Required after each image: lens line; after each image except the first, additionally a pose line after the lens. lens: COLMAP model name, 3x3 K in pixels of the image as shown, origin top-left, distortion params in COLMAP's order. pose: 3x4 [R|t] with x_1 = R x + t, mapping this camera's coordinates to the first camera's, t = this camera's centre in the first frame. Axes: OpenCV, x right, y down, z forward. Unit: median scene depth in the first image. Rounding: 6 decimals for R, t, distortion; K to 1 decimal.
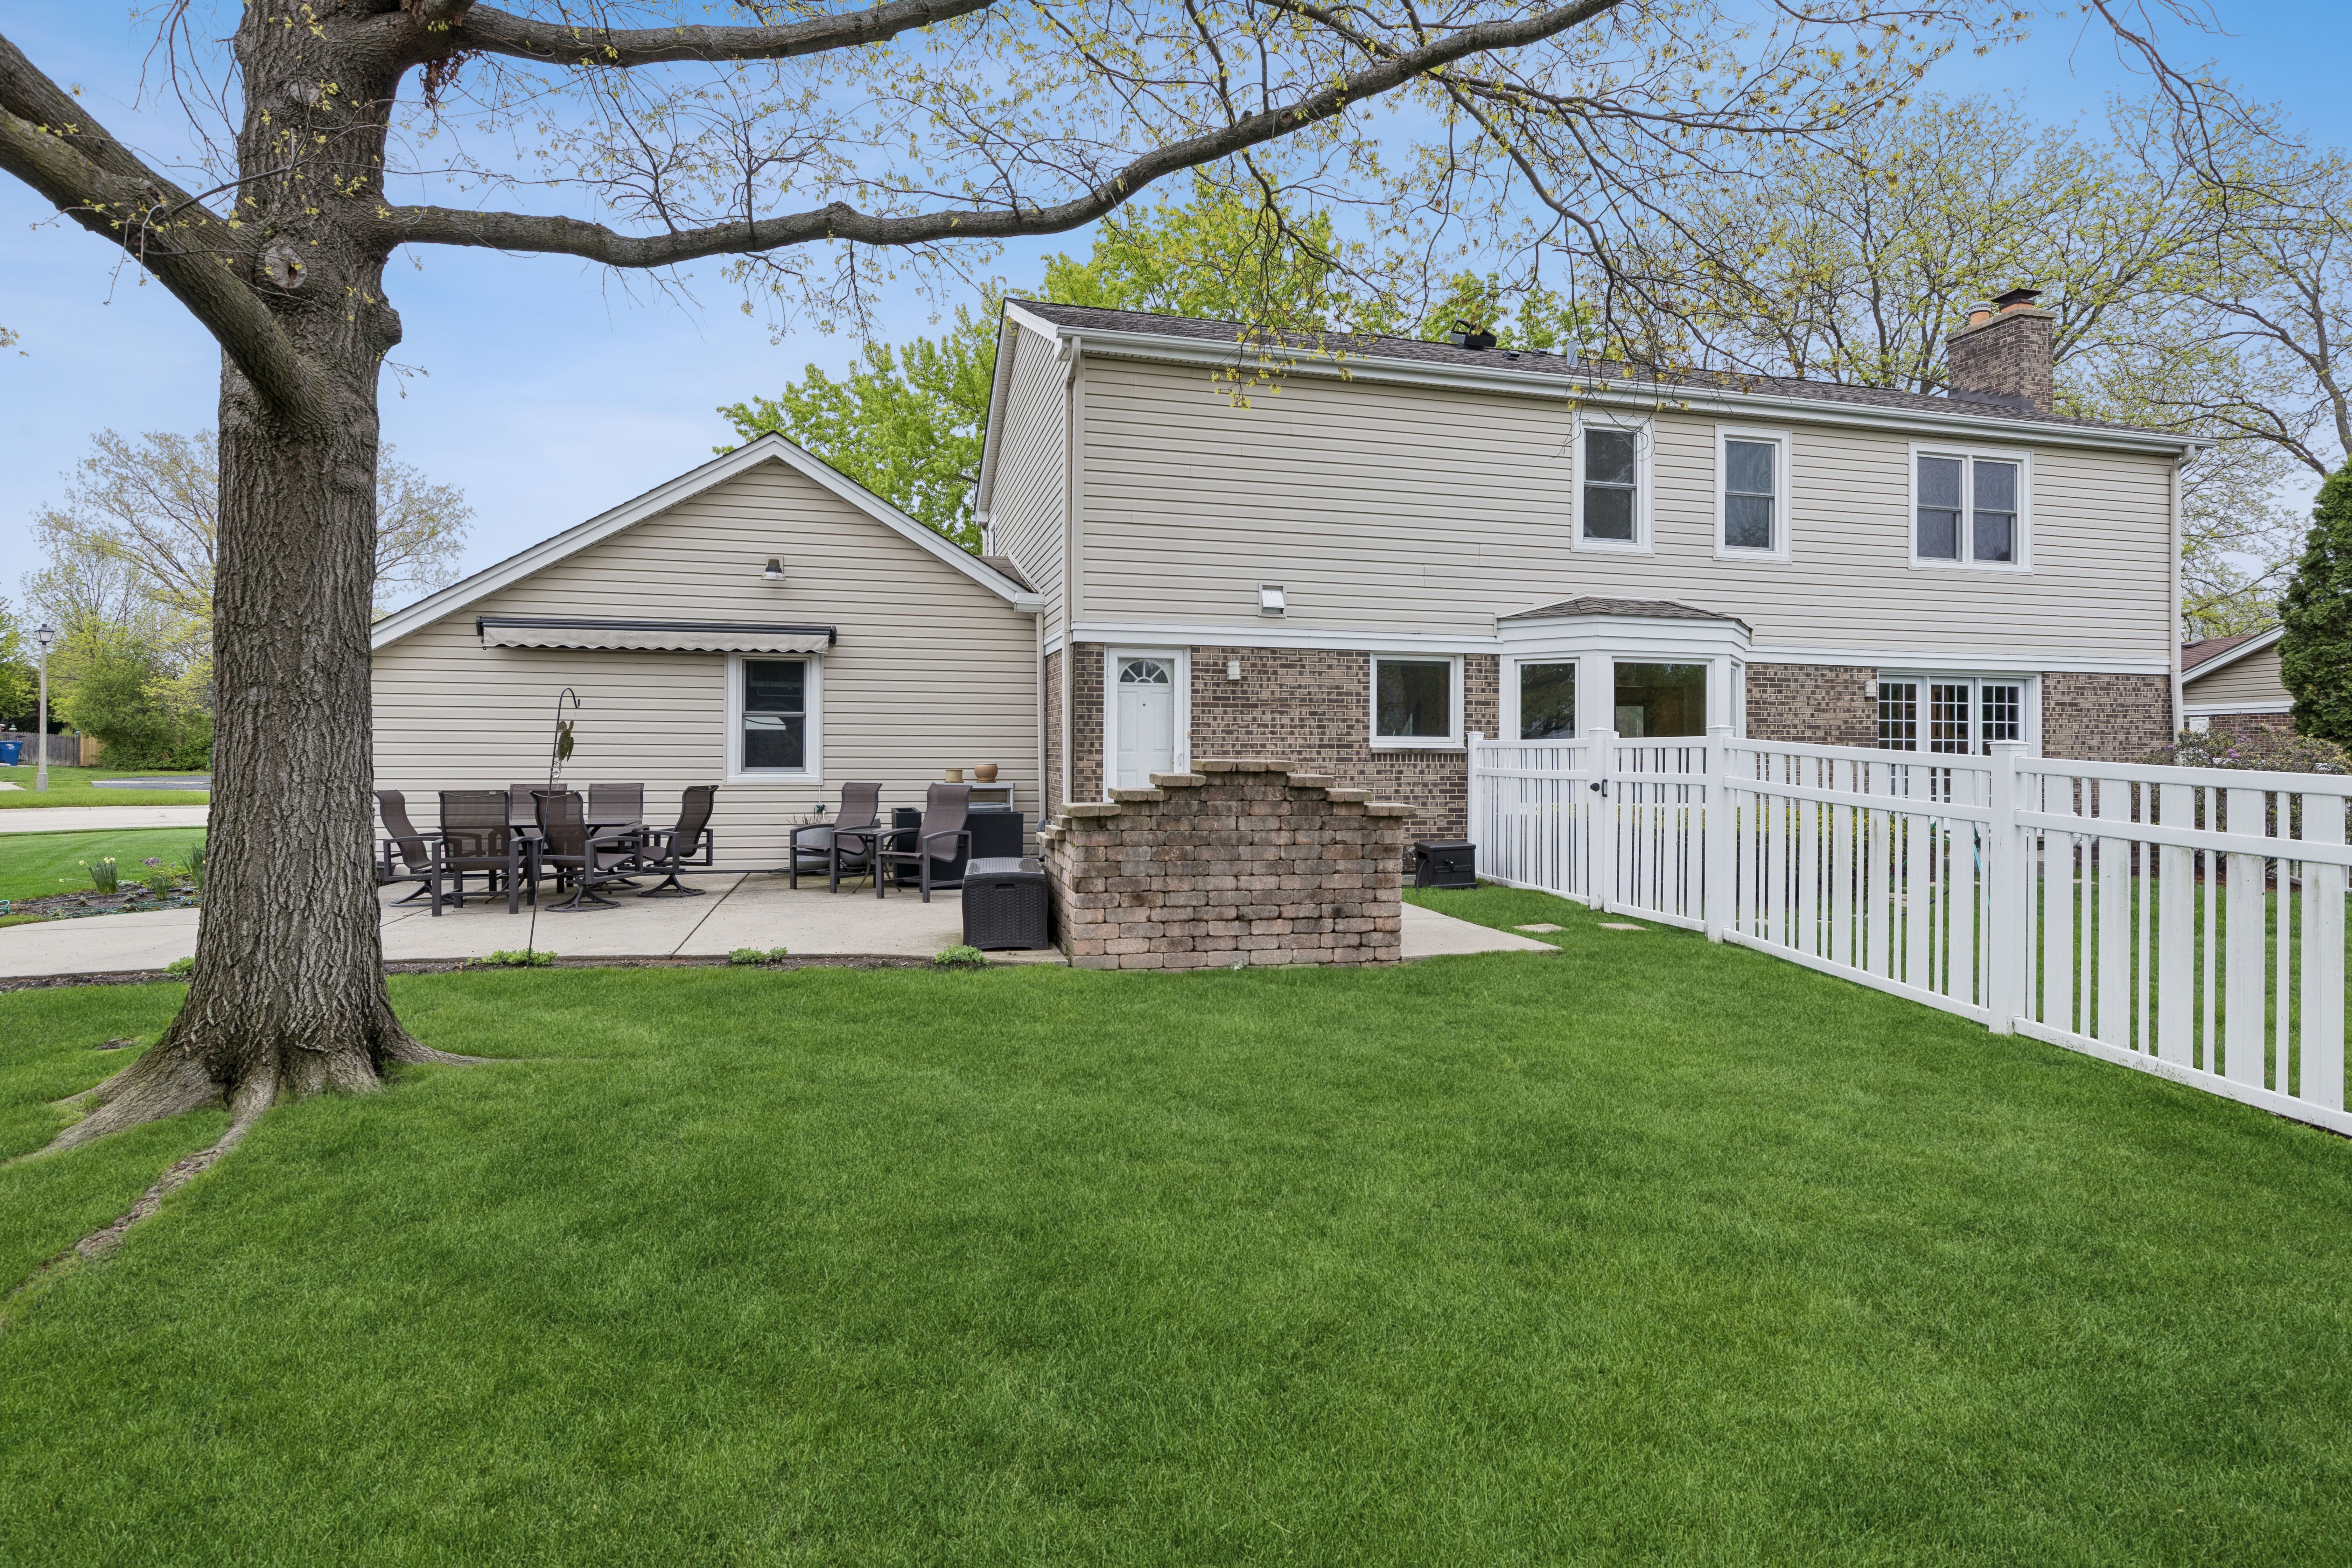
lens RADIAL K [[1244.9, 0, 1177.4], [0, 1244.9, 768.3], [0, 0, 1]] dist [0.001485, -0.000465]
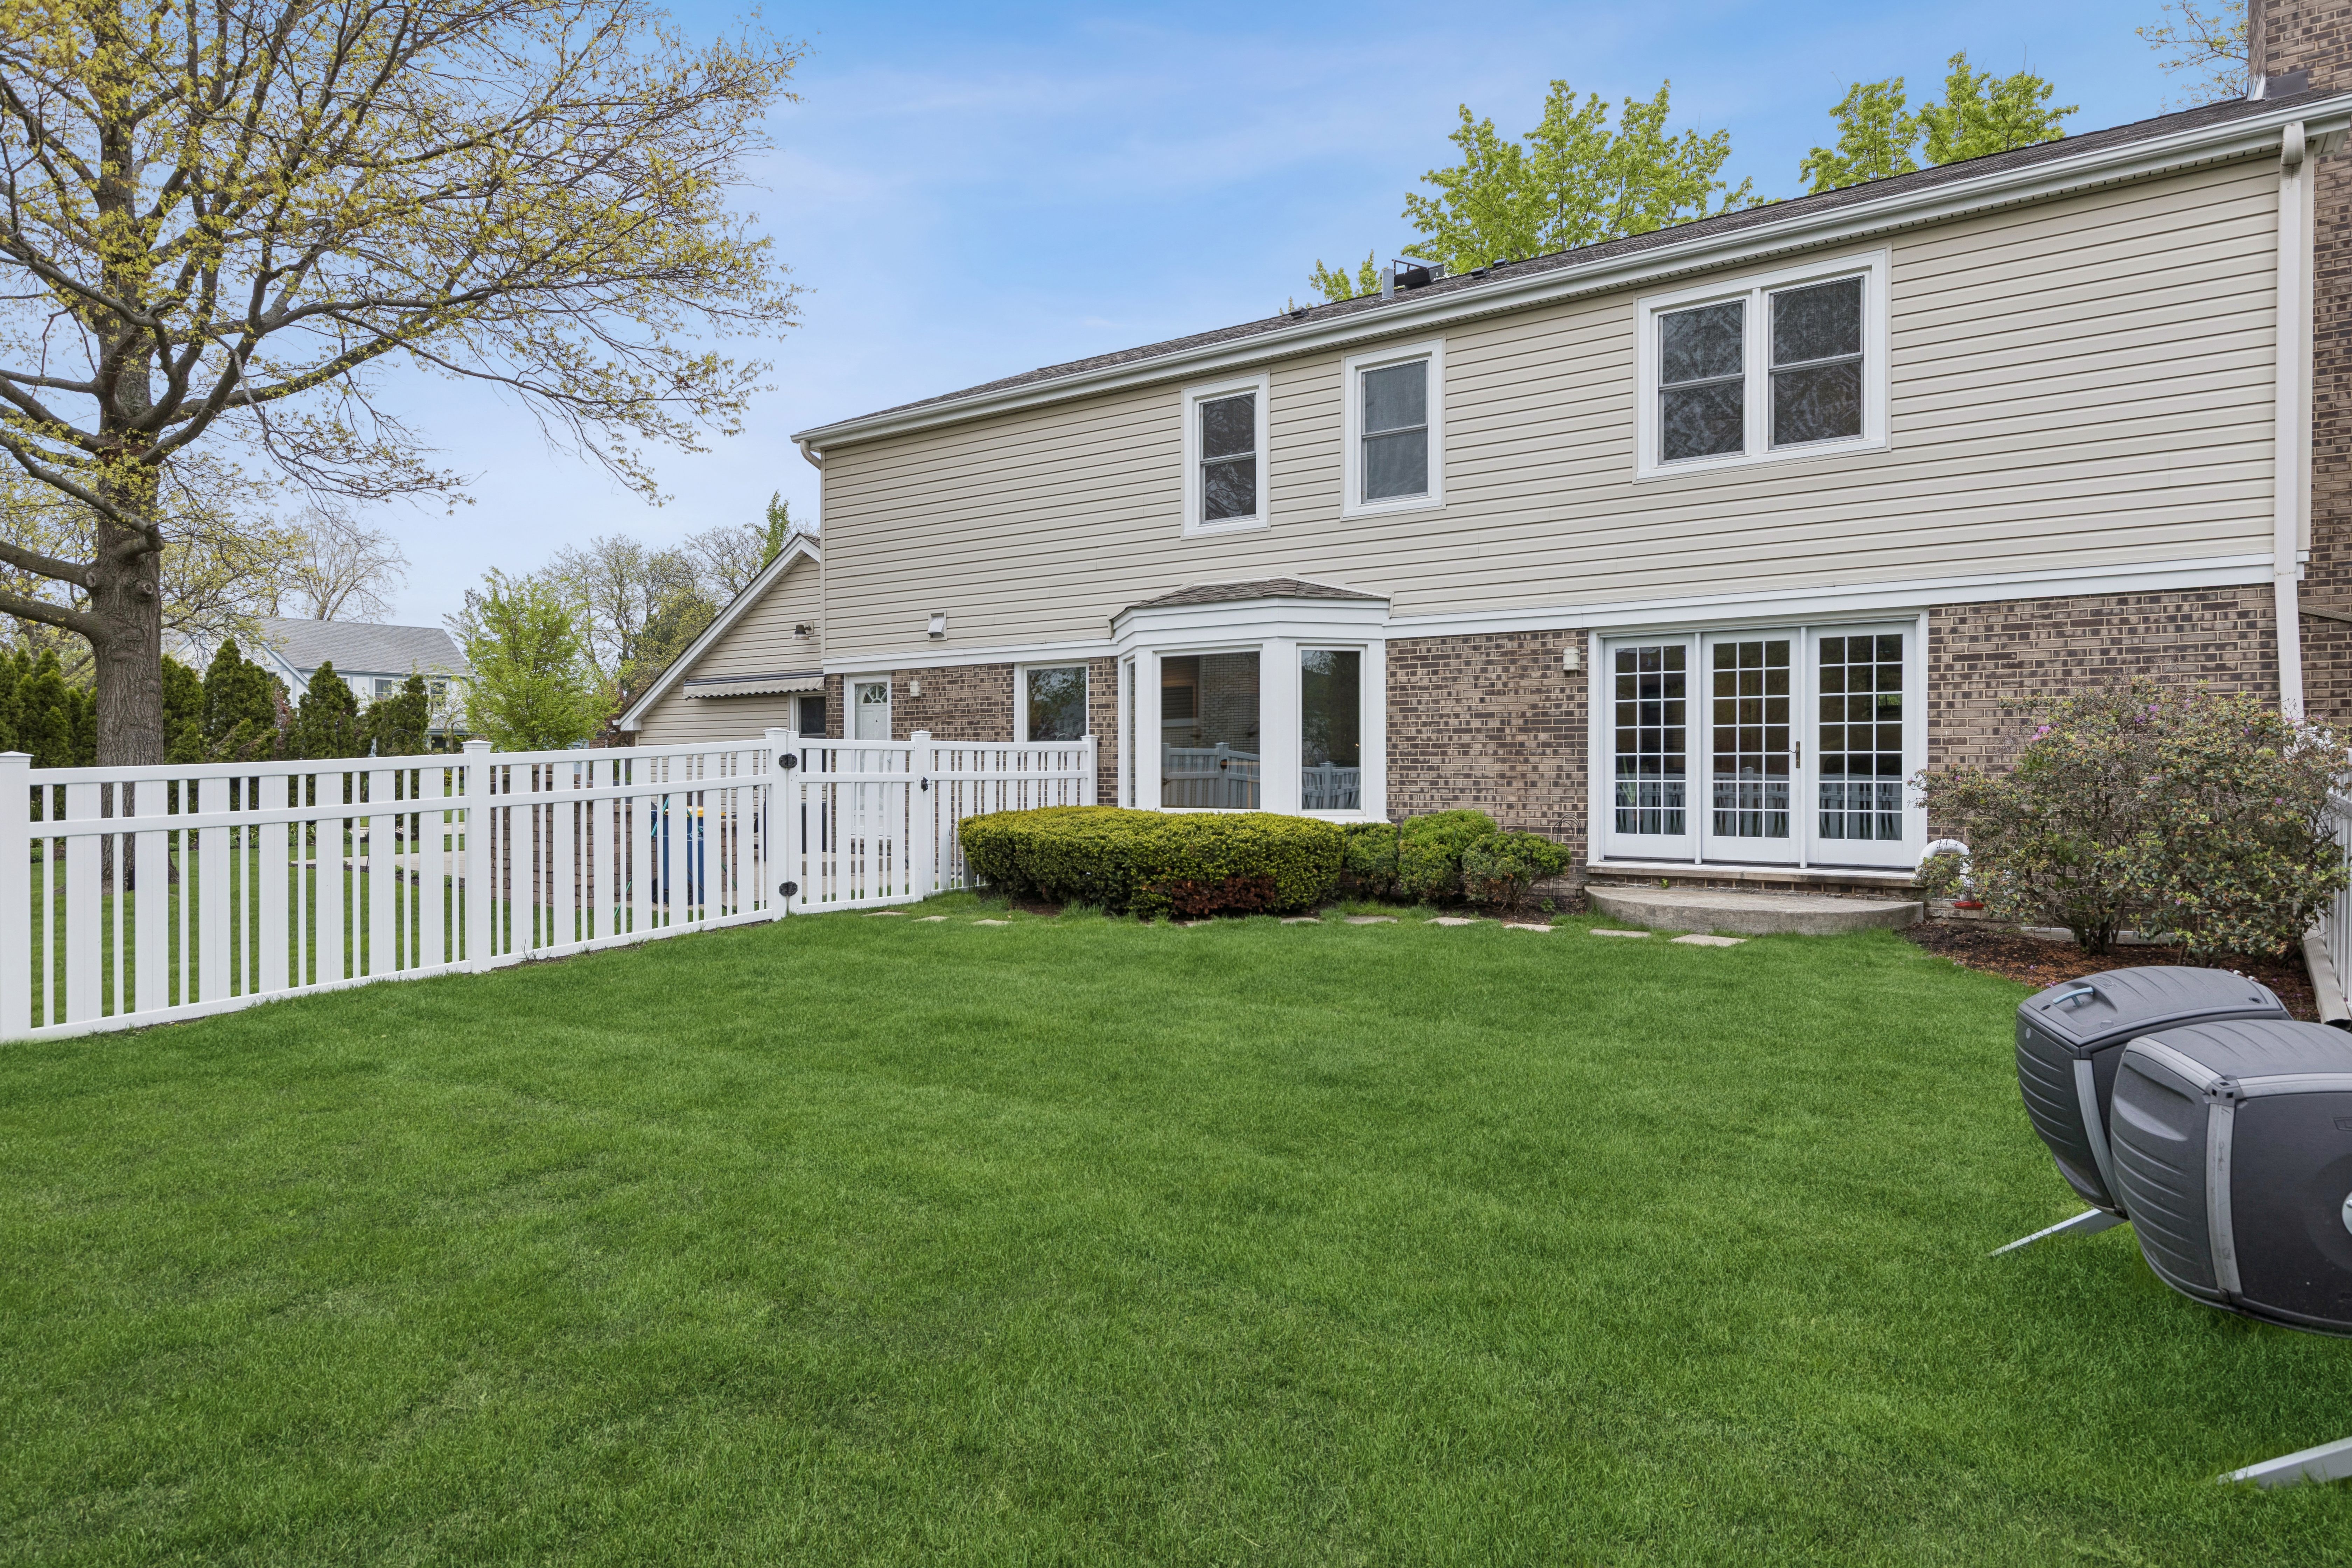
lens RADIAL K [[1328.9, 0, 1169.1], [0, 1328.9, 777.0], [0, 0, 1]] dist [0.005303, 0.000857]
pose [[0.638853, 0.000293, -0.769328, 1.069810], [0.003925, 0.999986, 0.003641, 0.000923], [0.769319, -0.005346, 0.638843, 0.348349]]
